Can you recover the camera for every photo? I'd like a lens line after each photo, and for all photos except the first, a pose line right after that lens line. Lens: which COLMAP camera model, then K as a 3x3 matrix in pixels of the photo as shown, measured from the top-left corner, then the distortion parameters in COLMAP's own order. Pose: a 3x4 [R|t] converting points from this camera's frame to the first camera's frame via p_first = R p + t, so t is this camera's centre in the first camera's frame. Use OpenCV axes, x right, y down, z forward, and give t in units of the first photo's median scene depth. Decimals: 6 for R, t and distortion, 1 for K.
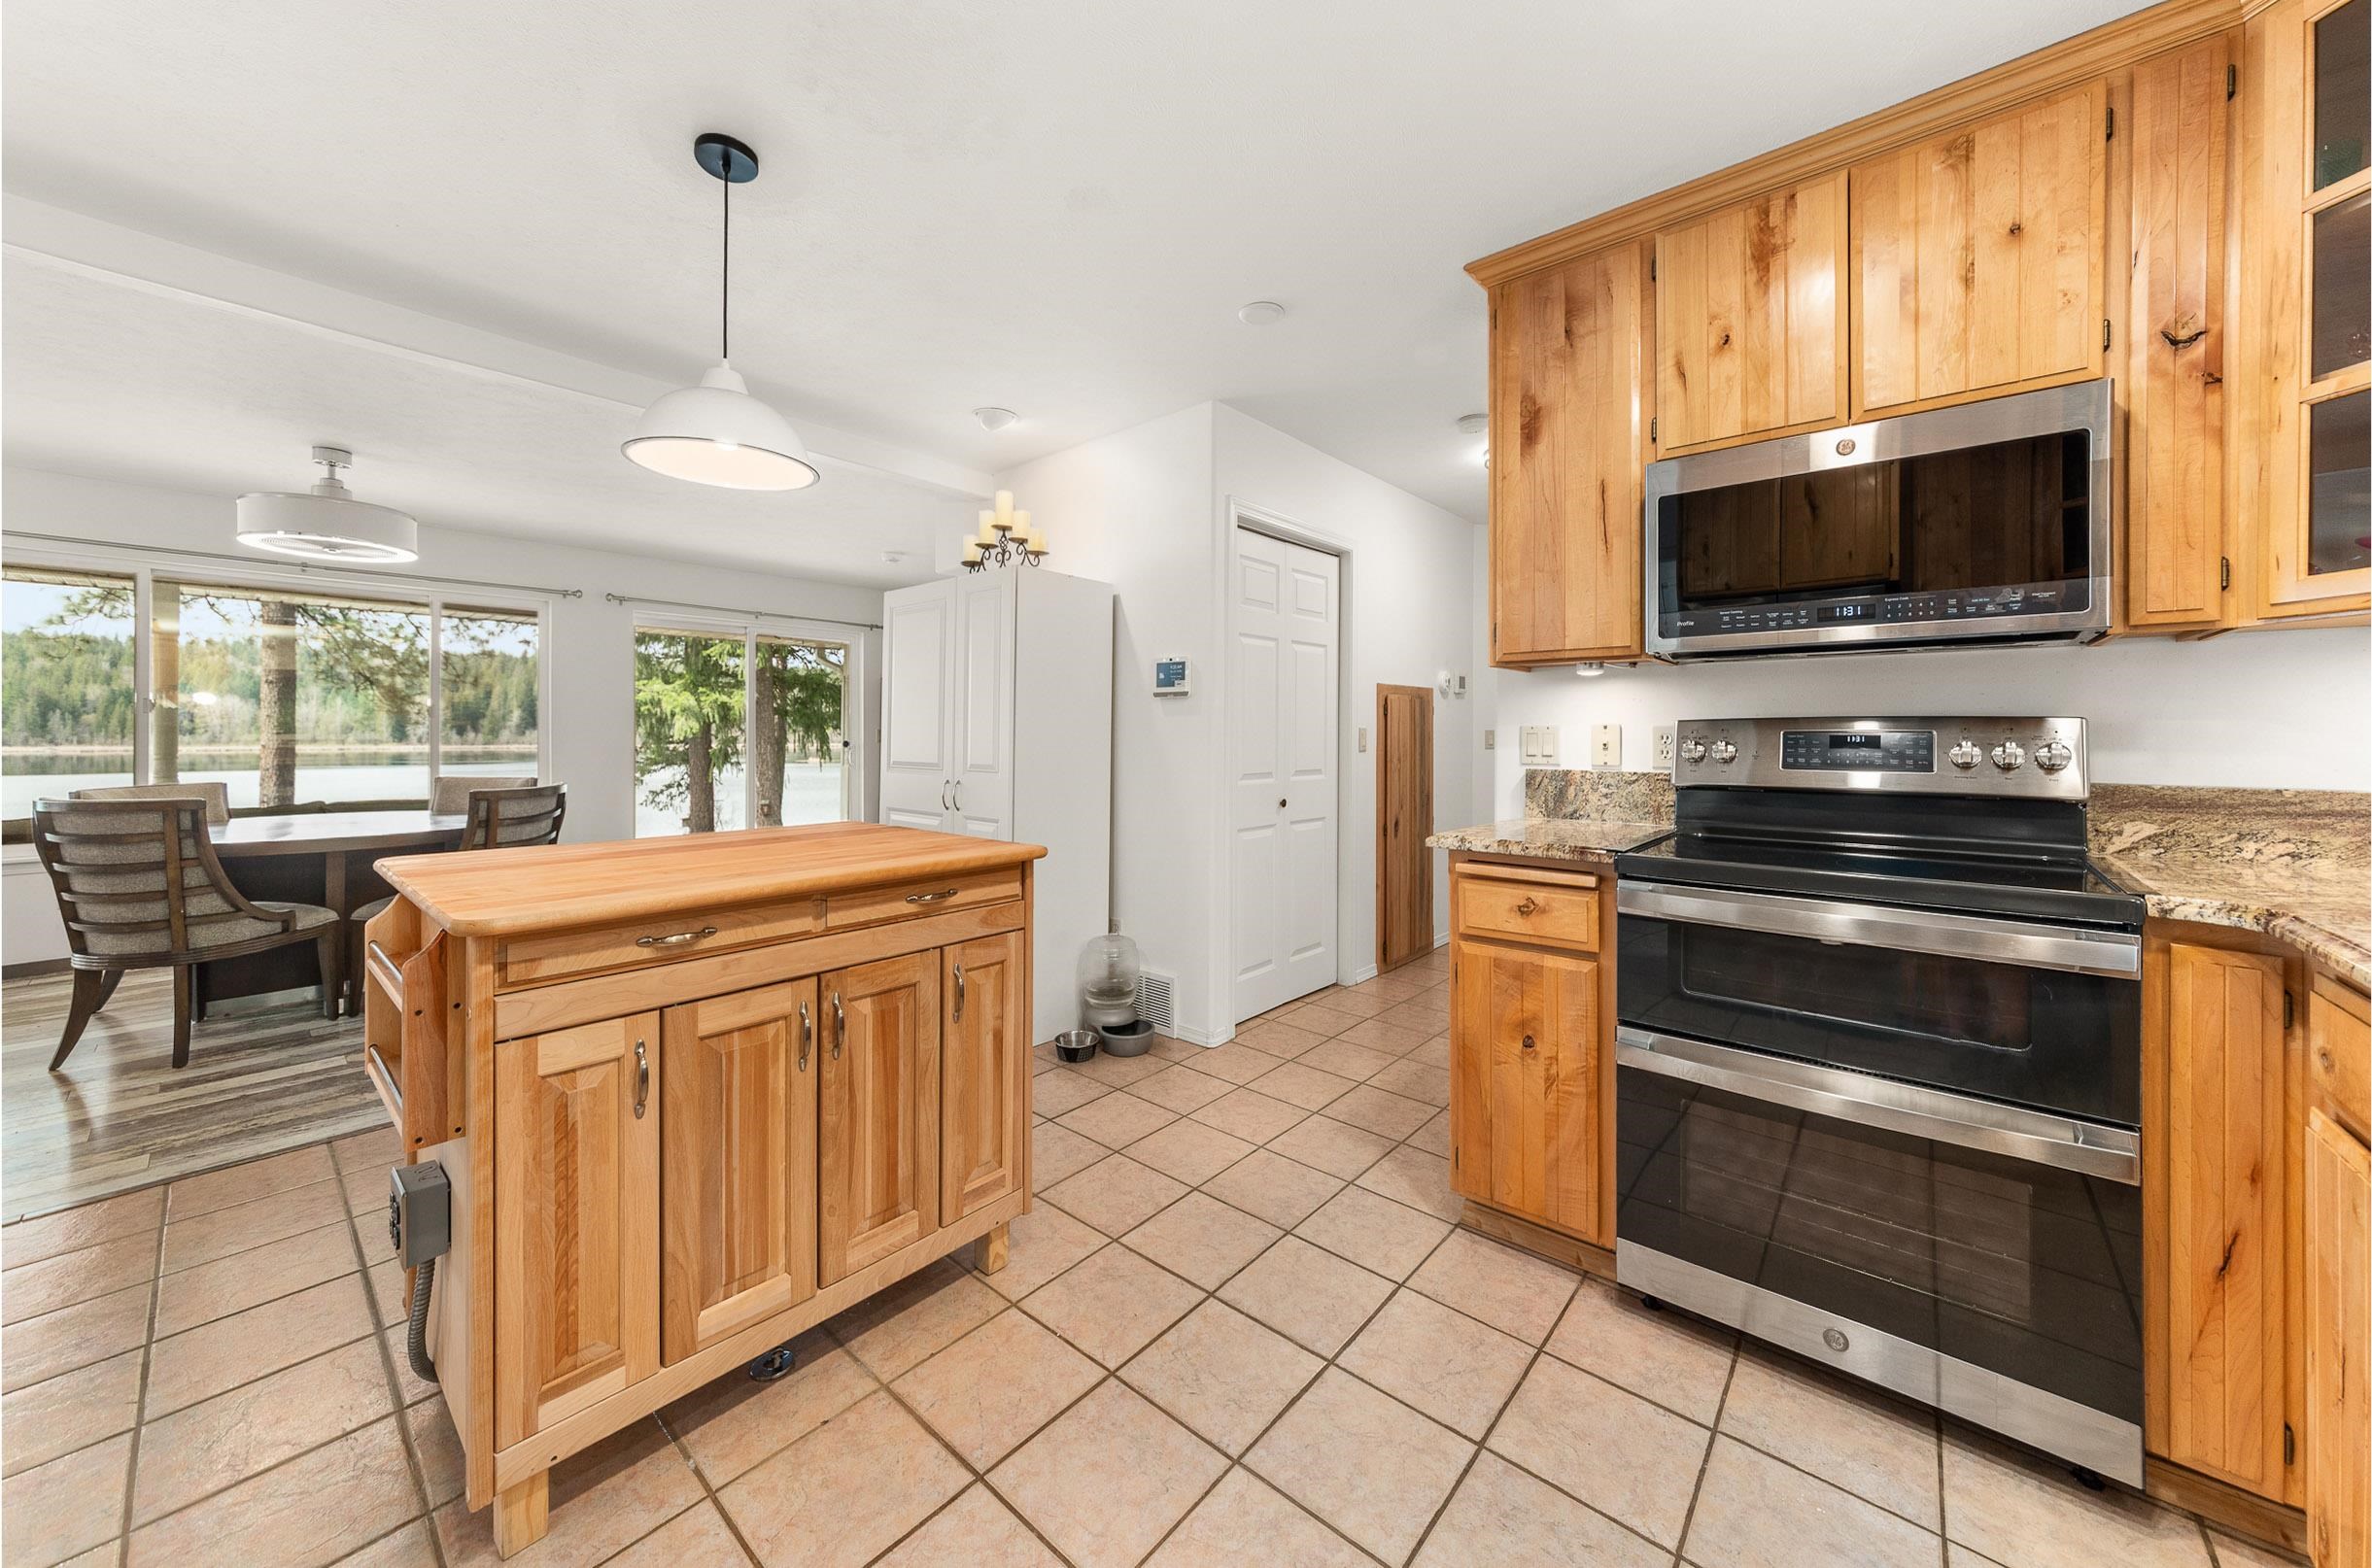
lens RADIAL K [[841.7, 0, 1088.2], [0, 841.7, 741.3], [0, 0, 1]] dist [-0.000465, -0.000100]
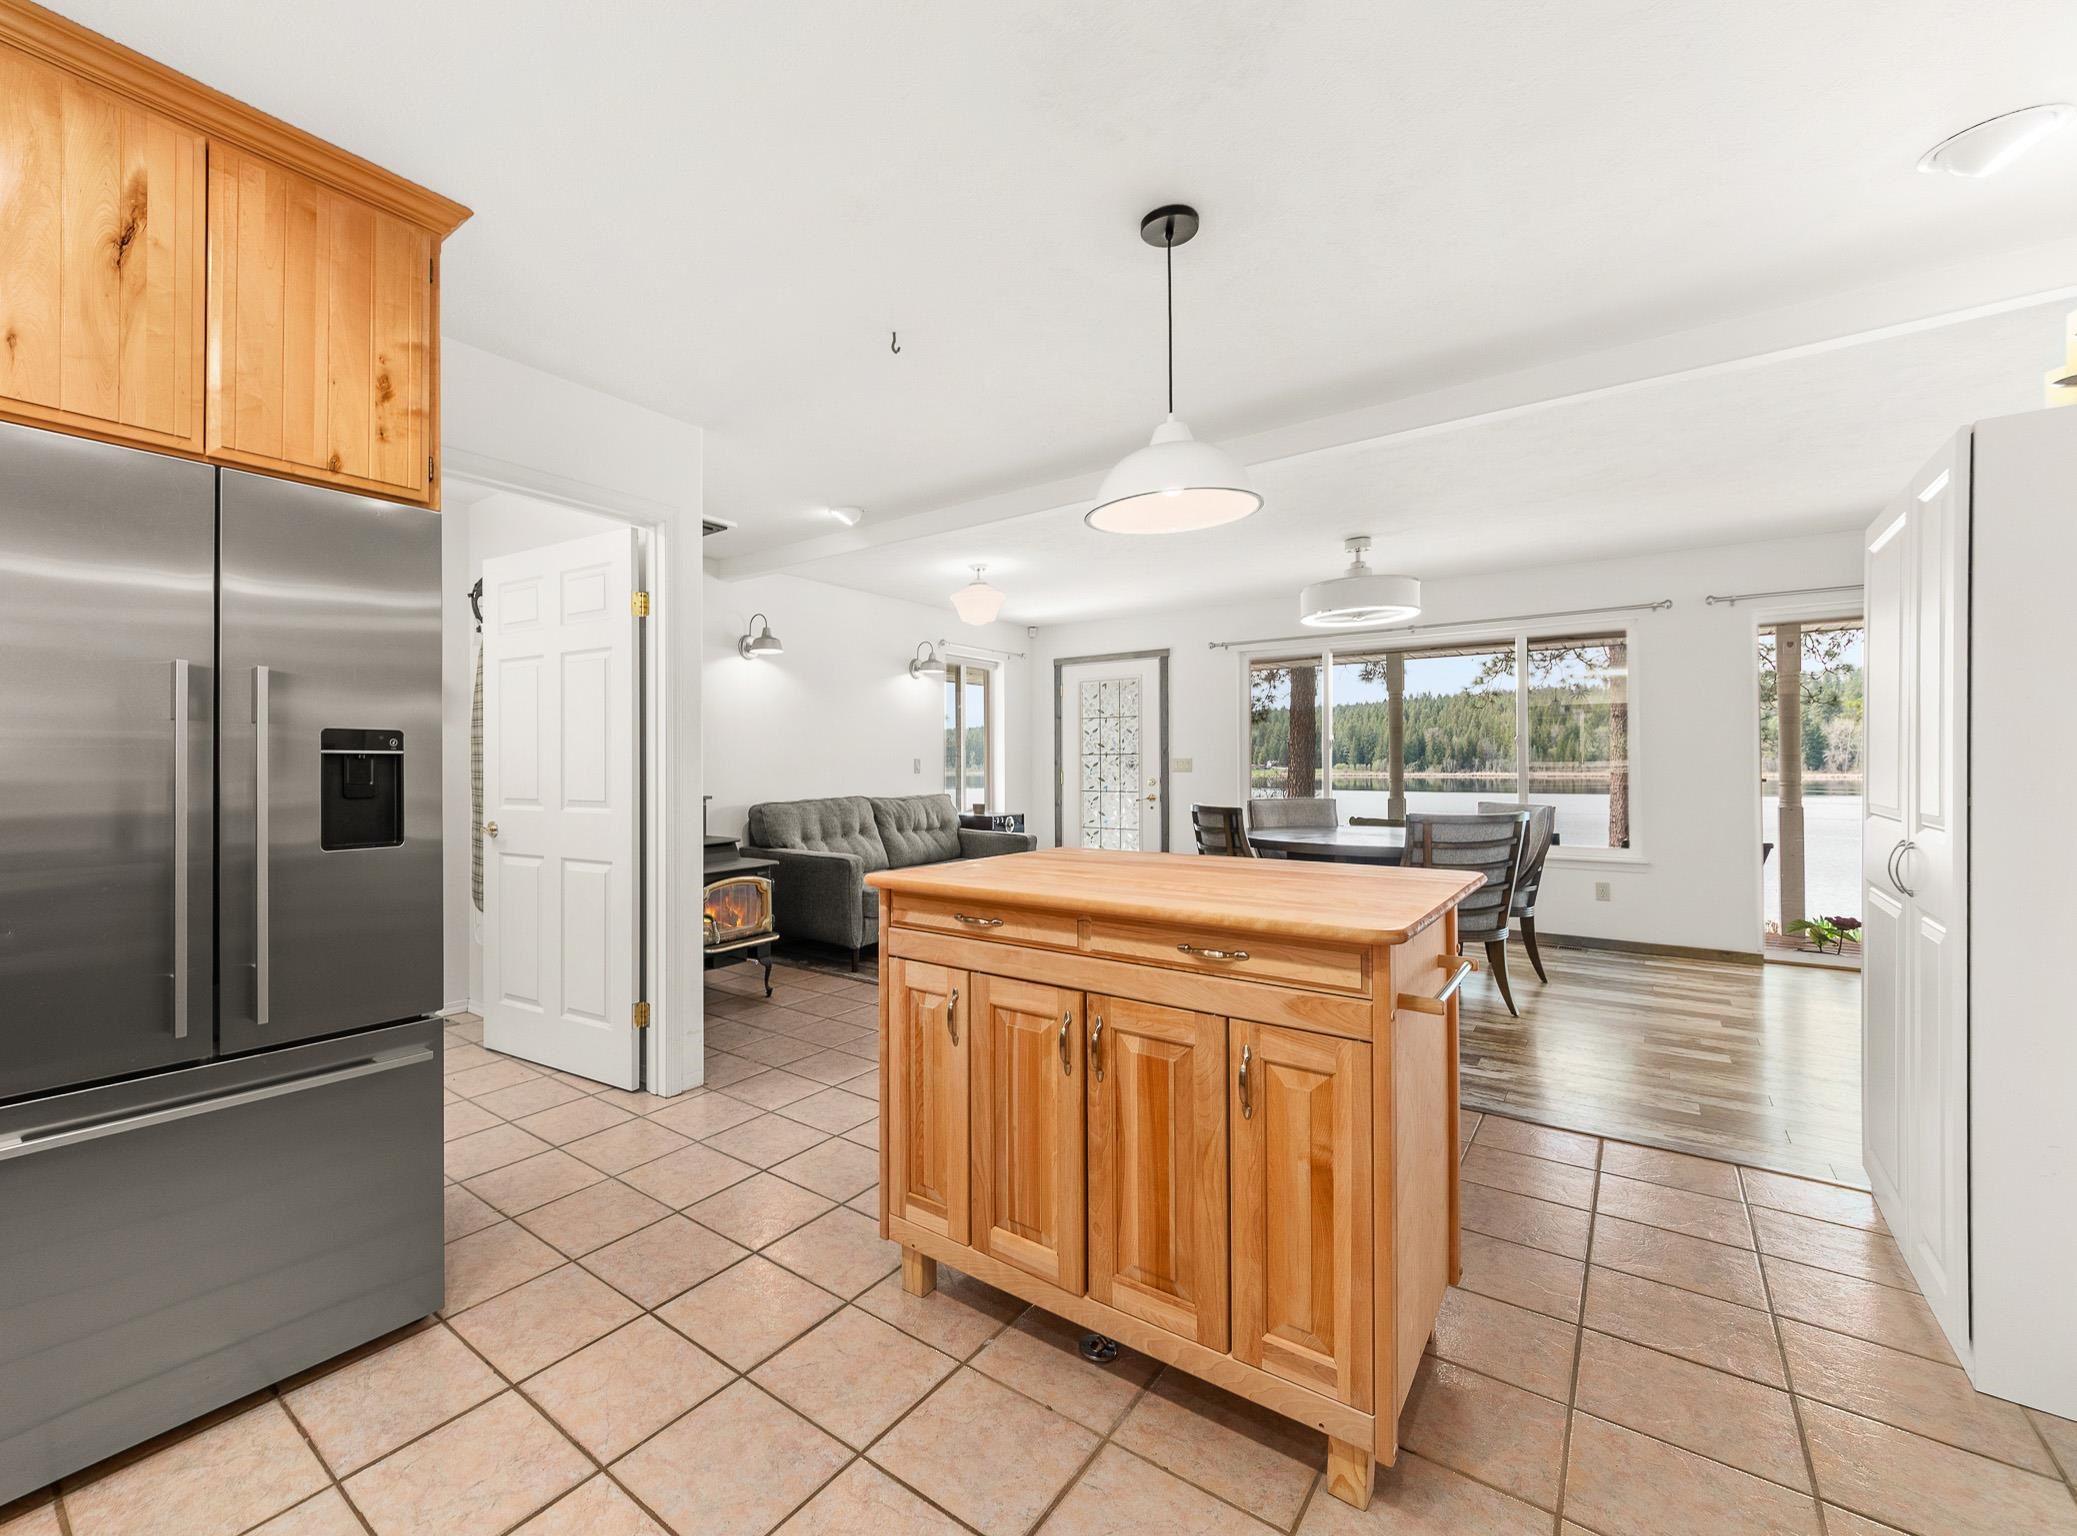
lens RADIAL K [[860.0, 0, 1031.8], [0, 860.0, 760.1], [0, 0, 1]] dist [0.002529, 0.000304]
pose [[0.152758, -0.006596, -0.988242, 0.653770], [-0.004404, 0.999963, -0.007355, -0.003717], [0.988254, 0.005476, 0.152724, 0.685816]]
